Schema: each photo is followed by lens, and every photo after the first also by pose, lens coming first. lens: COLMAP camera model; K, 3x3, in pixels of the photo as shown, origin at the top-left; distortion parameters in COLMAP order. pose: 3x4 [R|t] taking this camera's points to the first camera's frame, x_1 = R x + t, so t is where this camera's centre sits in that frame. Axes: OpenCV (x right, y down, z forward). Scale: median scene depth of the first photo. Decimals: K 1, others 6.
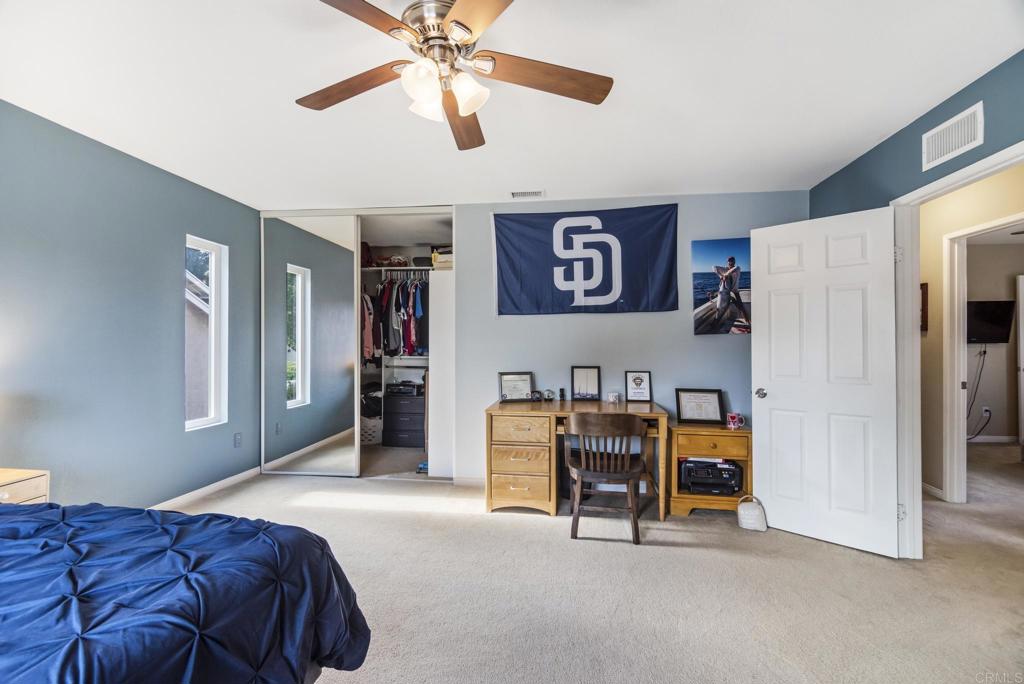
lens RADIAL K [[457.7, 0, 518.9], [0, 457.7, 342.6], [0, 0, 1]] dist [0.004488, -0.001150]
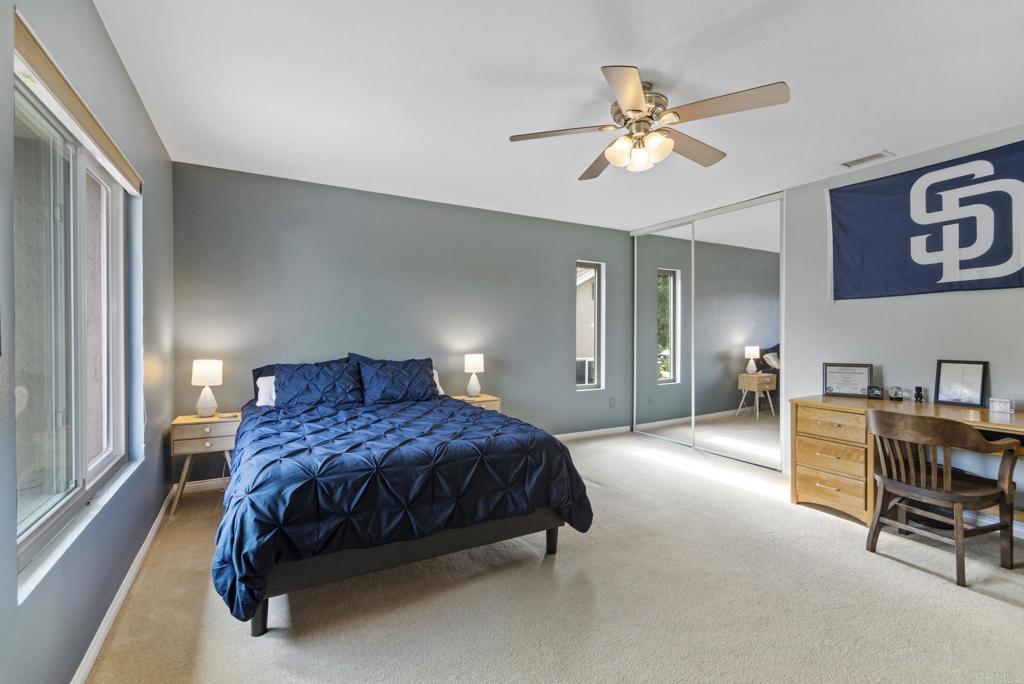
lens RADIAL K [[457.7, 0, 502.2], [0, 457.7, 338.1], [0, 0, 1]] dist [0.004488, -0.001150]
pose [[0.580708, 0.004730, -0.814098, 0.327193], [0.005265, 0.999940, 0.009565, 0.002598], [0.814095, -0.009841, 0.580649, -0.069350]]
